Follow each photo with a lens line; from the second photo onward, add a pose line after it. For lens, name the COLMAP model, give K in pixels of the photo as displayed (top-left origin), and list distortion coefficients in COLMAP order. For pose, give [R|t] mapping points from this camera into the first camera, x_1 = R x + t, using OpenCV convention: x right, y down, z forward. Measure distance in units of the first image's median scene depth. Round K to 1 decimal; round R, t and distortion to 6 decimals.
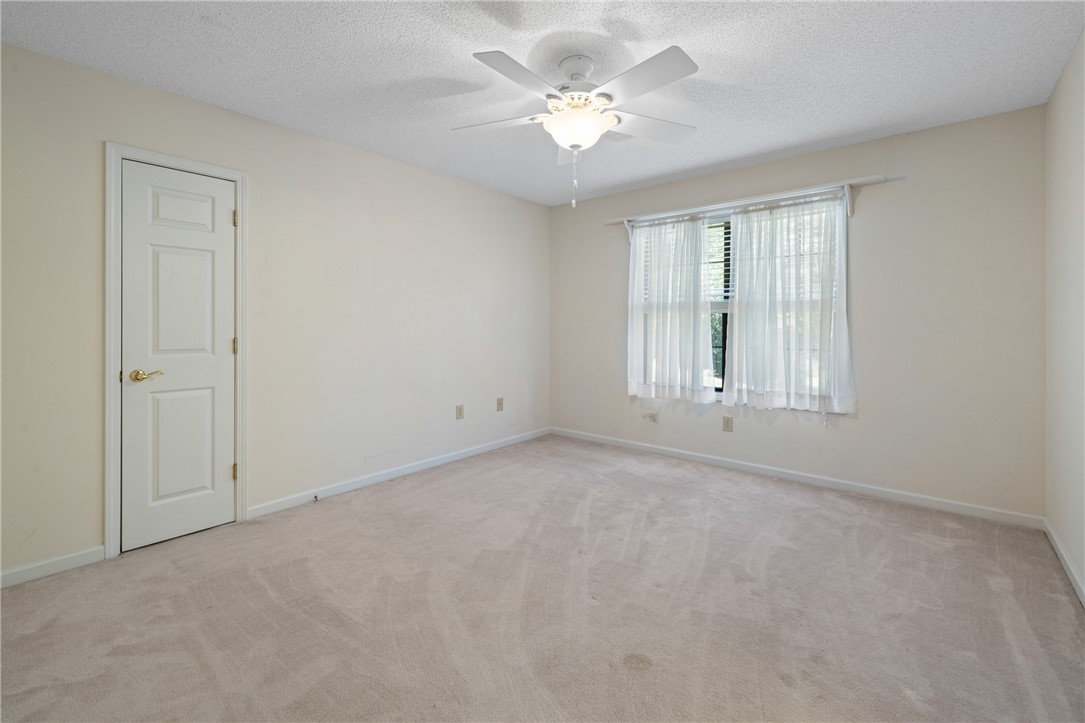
lens RADIAL K [[471.9, 0, 541.1], [0, 471.9, 327.5], [0, 0, 1]] dist [0.001008, 0.000568]
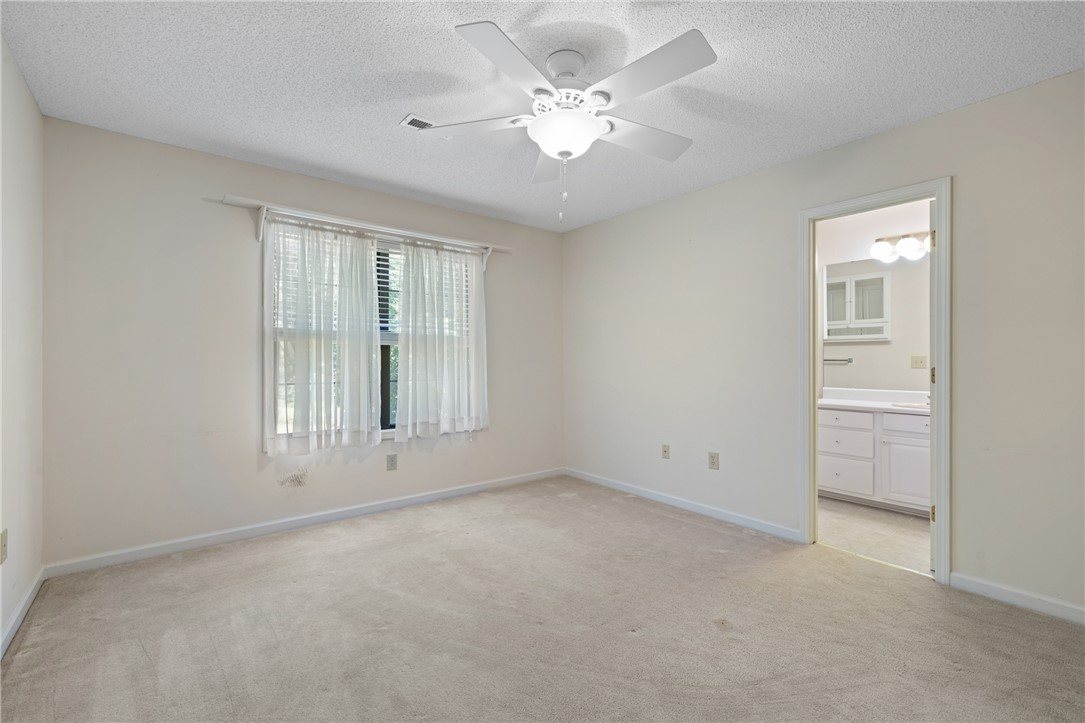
lens RADIAL K [[469.2, 0, 542.5], [0, 469.2, 356.7], [0, 0, 1]] dist [0.000677, 0.000238]
pose [[0.186107, 0.003576, 0.982523, -0.506028], [0.004356, 0.999981, -0.004464, -0.001944], [-0.982520, 0.005110, 0.186088, 0.561856]]
